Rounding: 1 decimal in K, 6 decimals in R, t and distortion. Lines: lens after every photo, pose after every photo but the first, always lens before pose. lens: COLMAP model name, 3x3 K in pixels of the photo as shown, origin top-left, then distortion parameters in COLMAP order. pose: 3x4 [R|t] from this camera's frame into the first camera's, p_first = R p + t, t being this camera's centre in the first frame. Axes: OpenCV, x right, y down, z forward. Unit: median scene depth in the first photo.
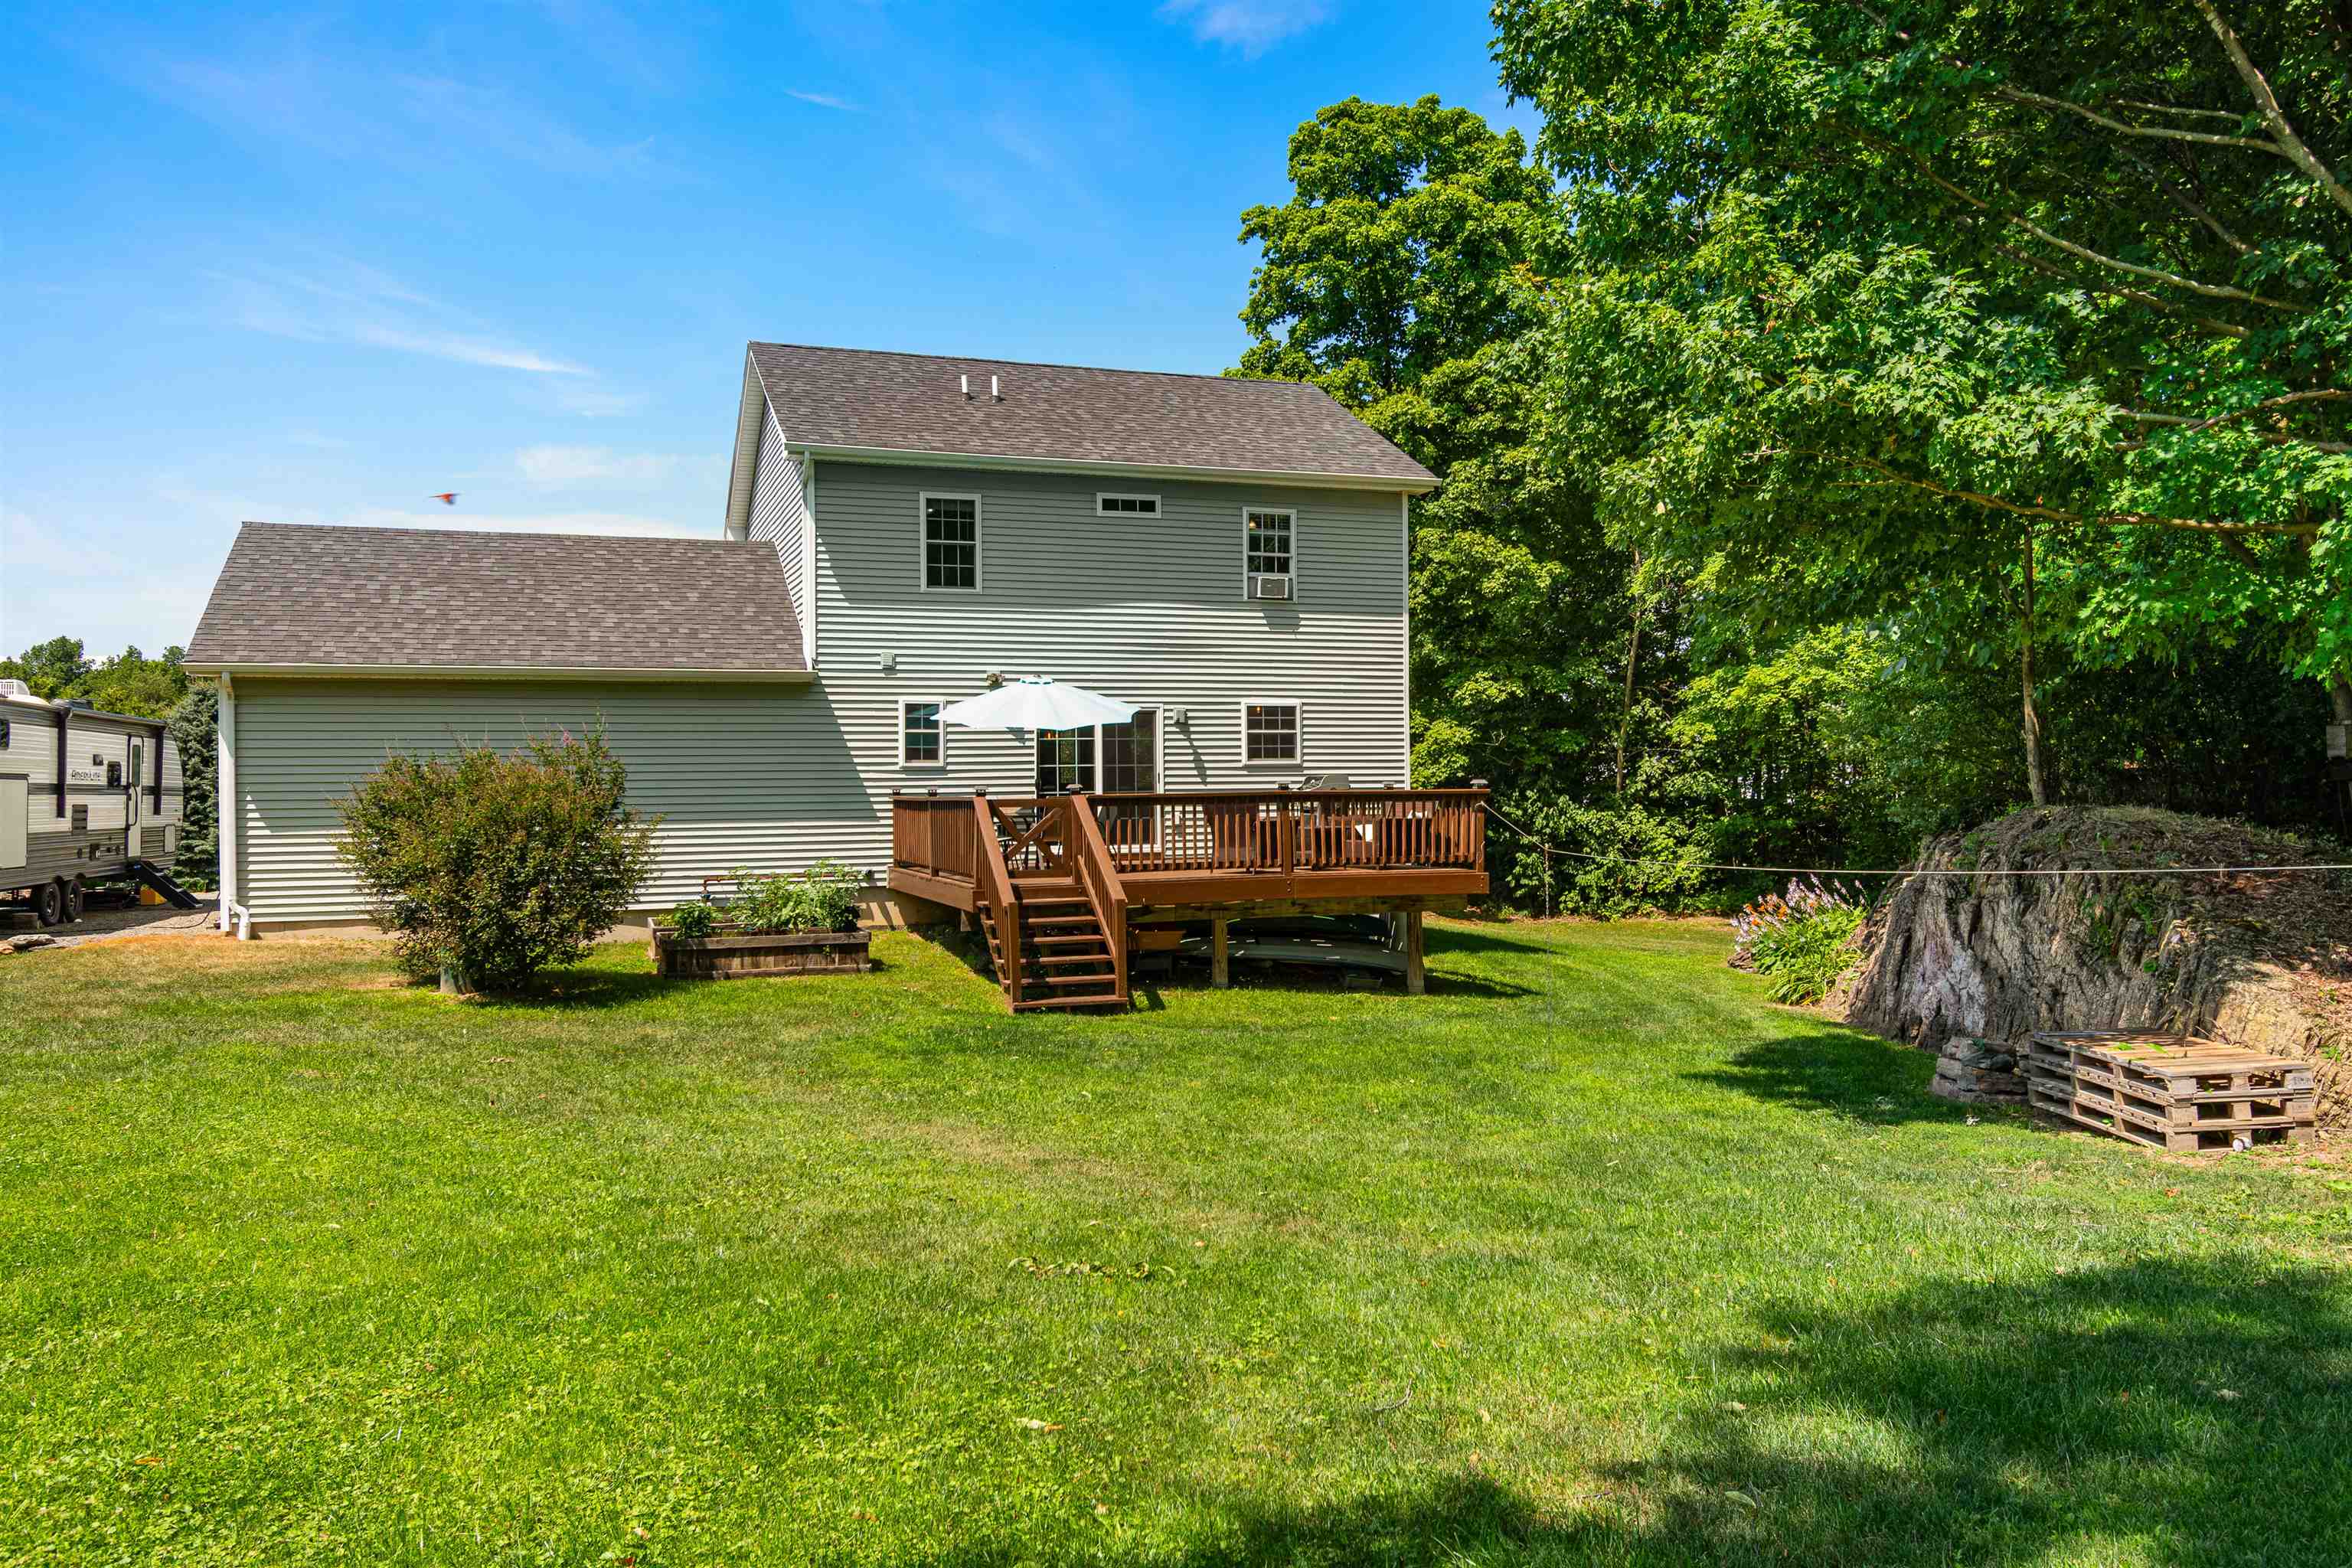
lens RADIAL K [[1727.6, 0, 1176.0], [0, 1727.6, 784.0], [0, 0, 1]] dist [-0.003245, -0.000271]
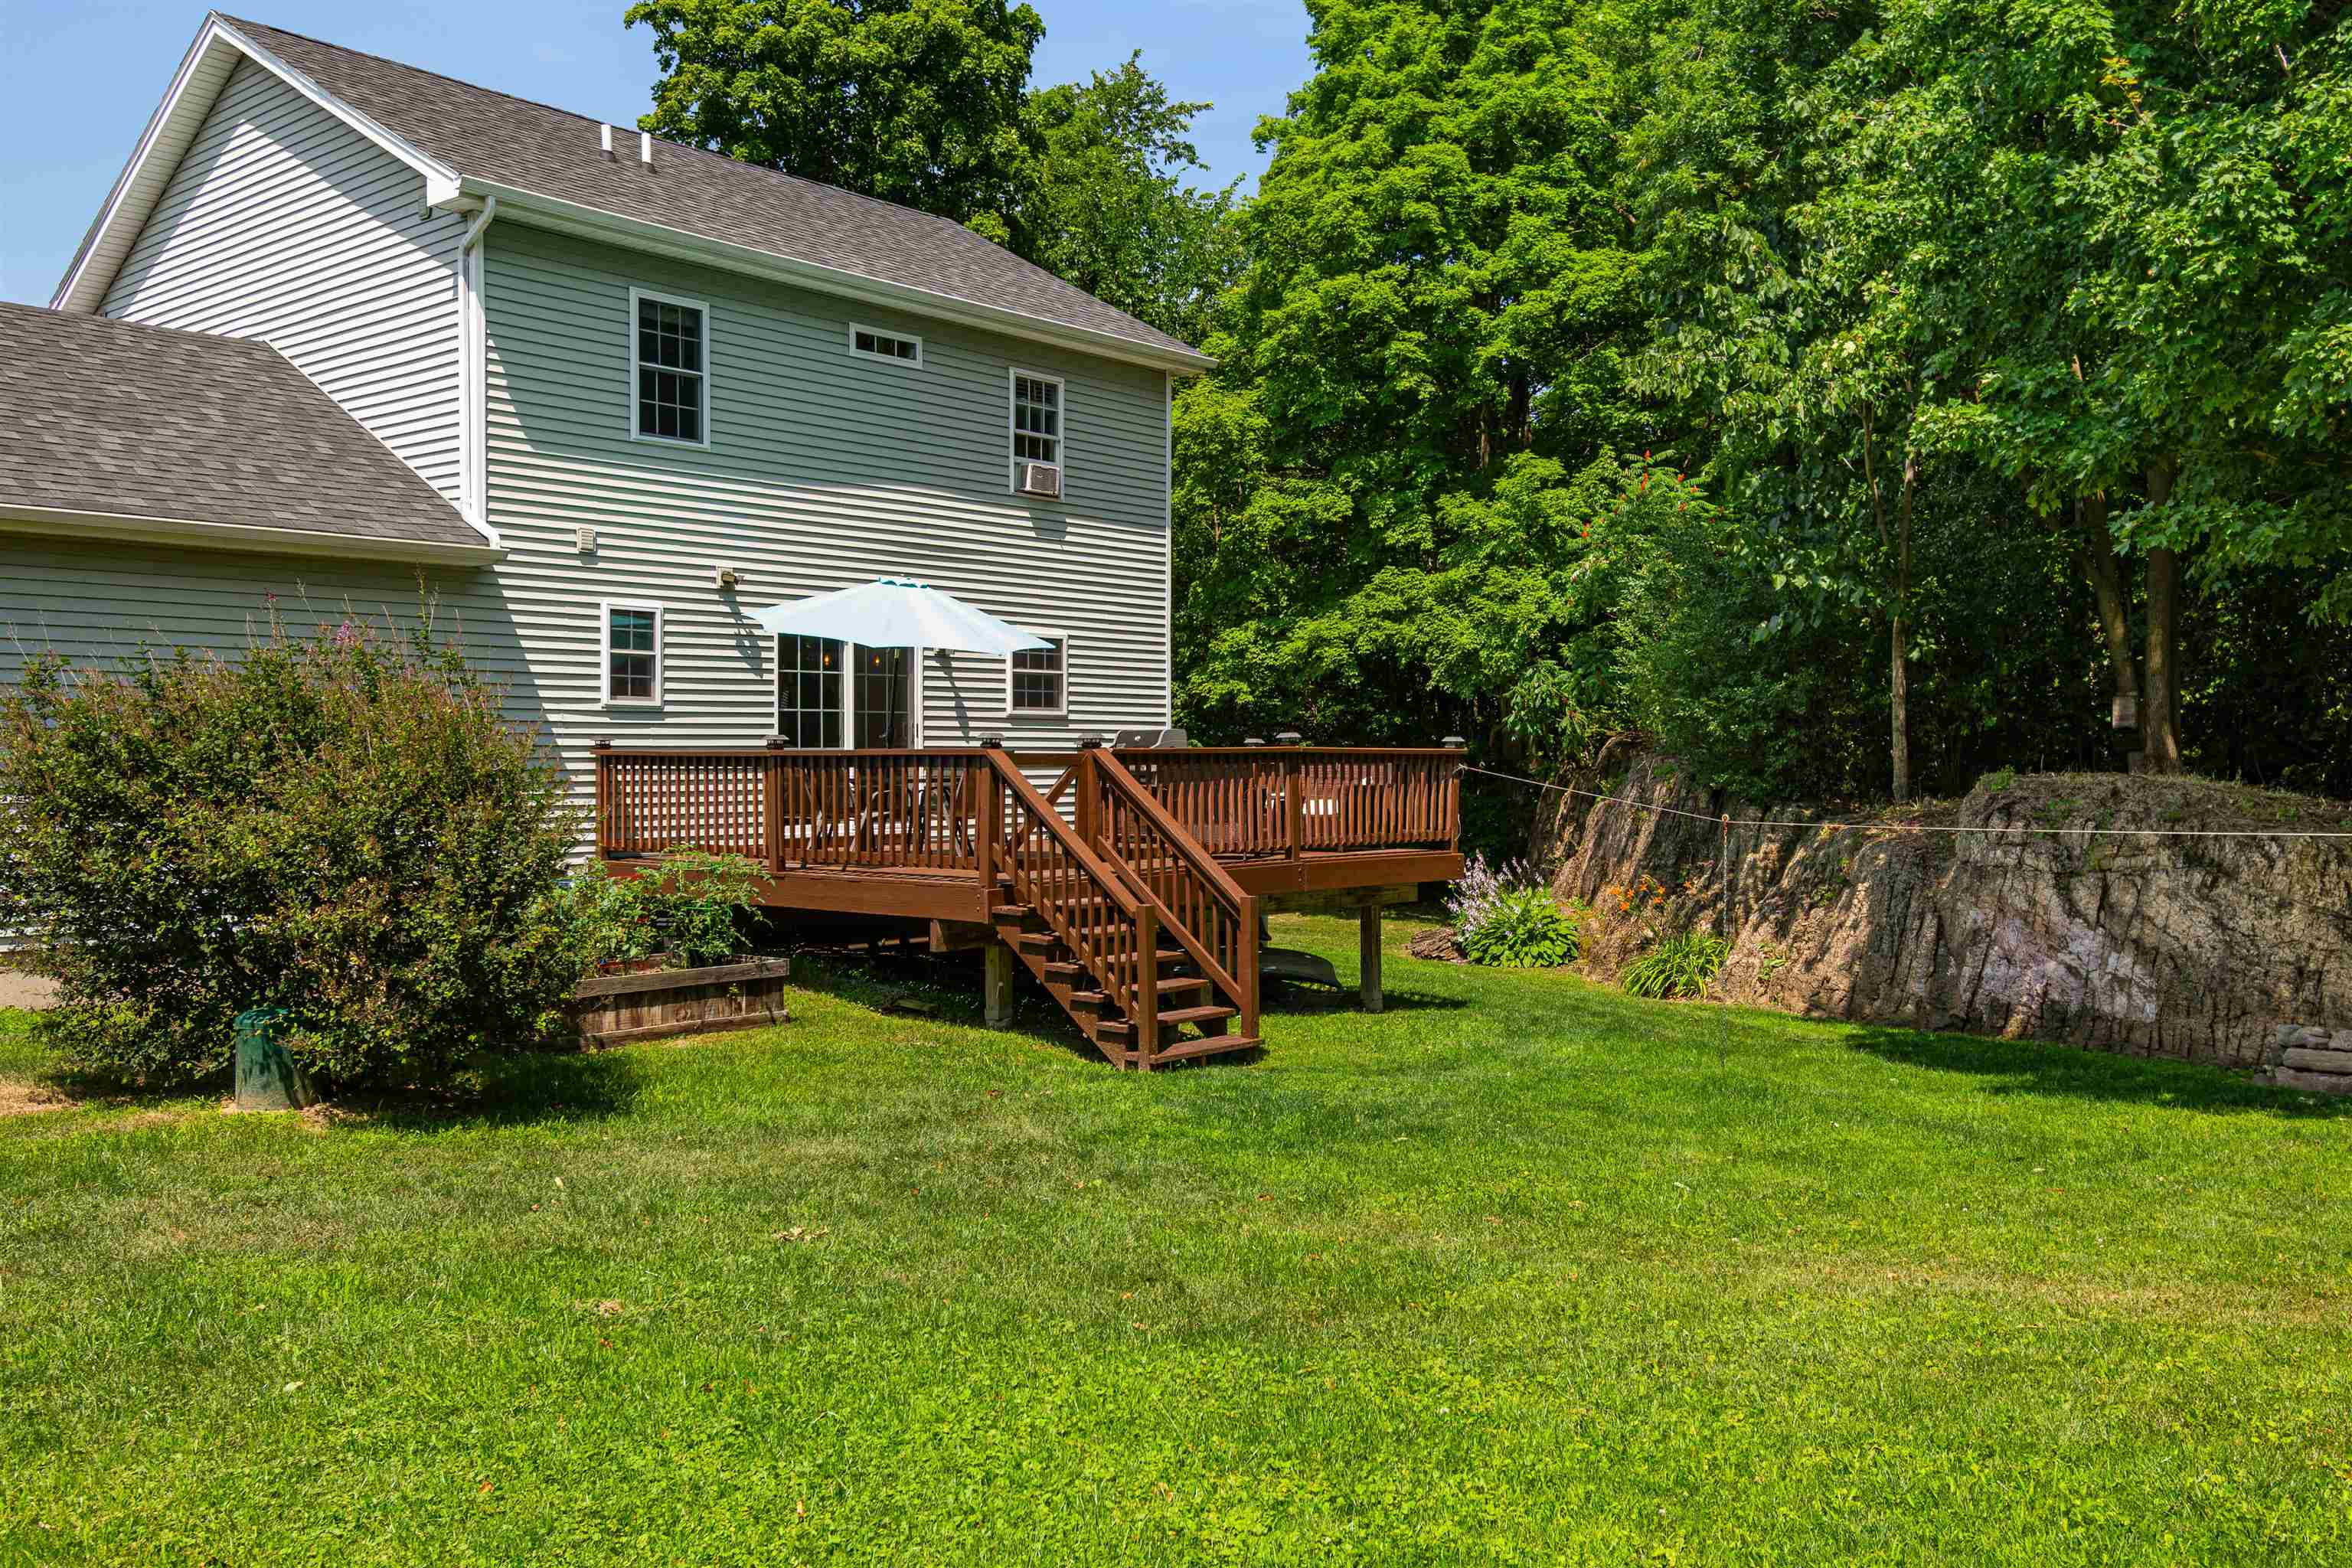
lens RADIAL K [[1971.3, 0, 1176.0], [0, 1971.3, 784.0], [0, 0, 1]] dist [0.006085, -0.004359]
pose [[0.862316, 0.003416, 0.506358, -0.347017], [-0.010036, 0.999896, 0.010345, 0.009718], [-0.506270, -0.014003, 0.862261, 0.245529]]
